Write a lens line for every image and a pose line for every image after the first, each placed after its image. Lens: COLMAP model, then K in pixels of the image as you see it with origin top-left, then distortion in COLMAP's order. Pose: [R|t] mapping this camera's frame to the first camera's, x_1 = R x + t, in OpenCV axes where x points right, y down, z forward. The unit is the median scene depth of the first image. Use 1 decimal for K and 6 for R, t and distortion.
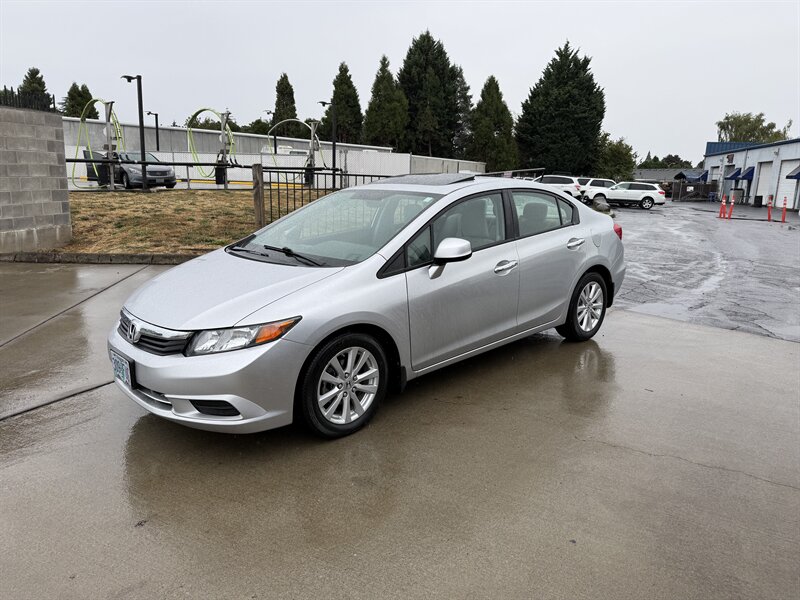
lens RADIAL K [[559.7, 0, 402.1], [0, 559.7, 298.8], [0, 0, 1]] dist [0.028286, -0.035091]
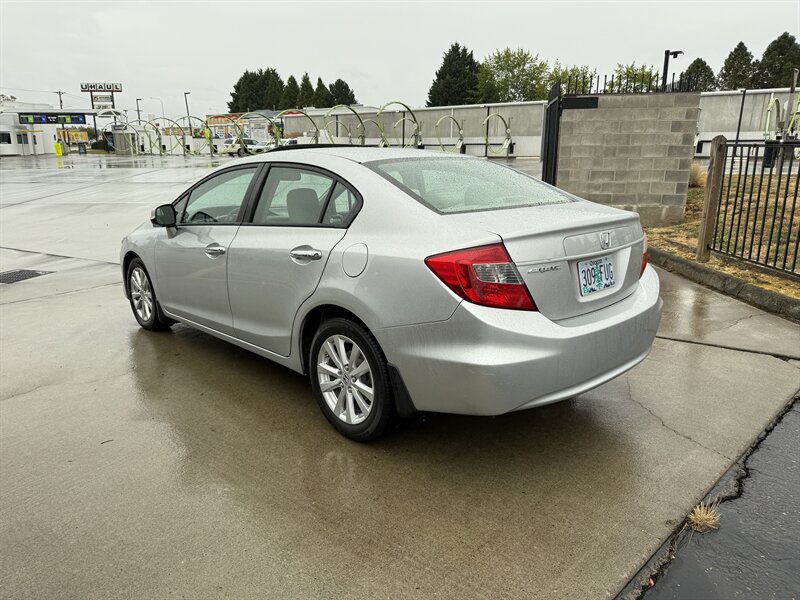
lens RADIAL K [[559.7, 0, 375.4], [0, 559.7, 288.6], [0, 0, 1]] dist [0.028286, -0.035091]
pose [[-0.038045, 0.218082, -0.975189, 0.461090], [-0.212020, 0.951914, 0.221149, -0.109310], [0.976524, 0.215173, 0.010022, 0.553543]]
